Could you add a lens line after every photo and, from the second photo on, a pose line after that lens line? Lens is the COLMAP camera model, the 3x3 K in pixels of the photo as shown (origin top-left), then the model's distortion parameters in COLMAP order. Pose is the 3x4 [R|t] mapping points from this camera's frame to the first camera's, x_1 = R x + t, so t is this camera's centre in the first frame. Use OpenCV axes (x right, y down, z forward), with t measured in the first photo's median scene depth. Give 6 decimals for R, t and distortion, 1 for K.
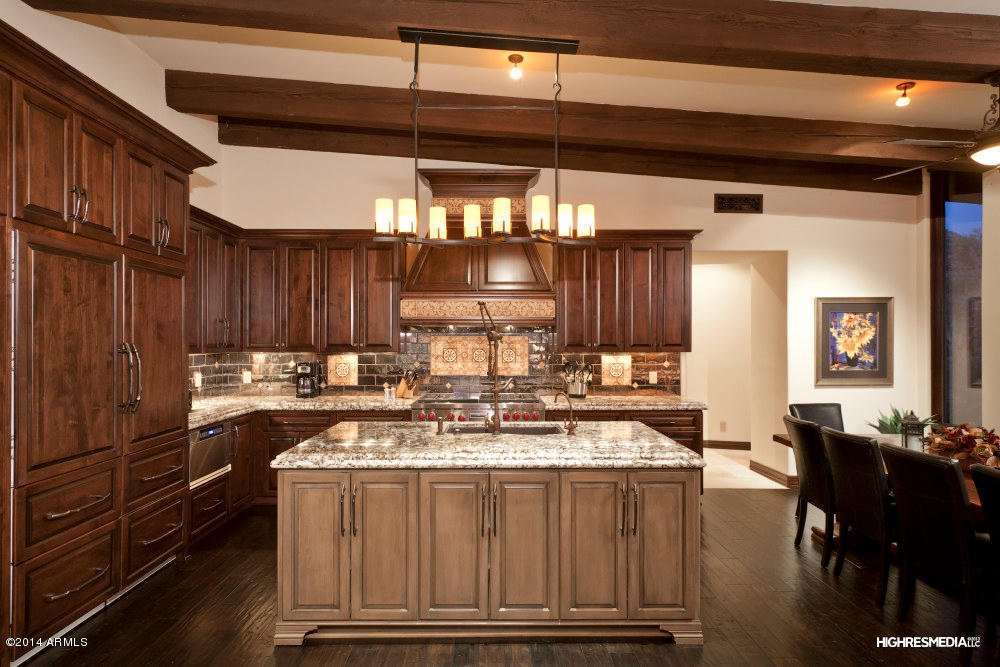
lens RADIAL K [[551.7, 0, 501.3], [0, 551.7, 340.1], [0, 0, 1]] dist [0.001811, 0.006092]
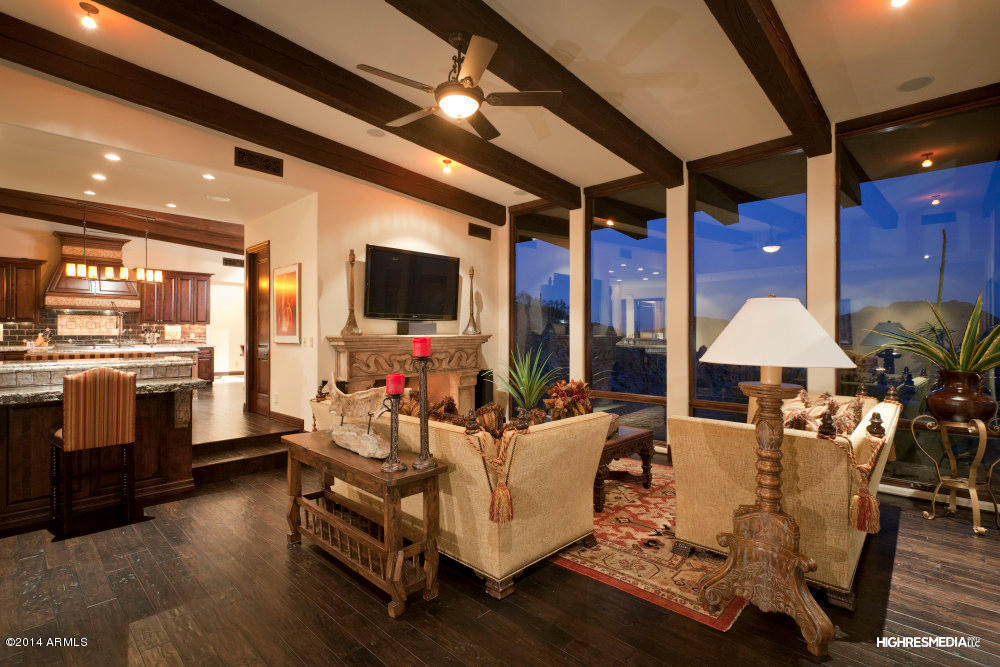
lens RADIAL K [[474.5, 0, 499.6], [0, 474.5, 330.8], [0, 0, 1]] dist [0.000333, 0.000429]
pose [[0.702377, 0.003318, 0.711798, -0.238399], [-0.003849, 0.999992, -0.000863, 0.047083], [-0.711795, -0.002134, 0.702384, -1.338964]]
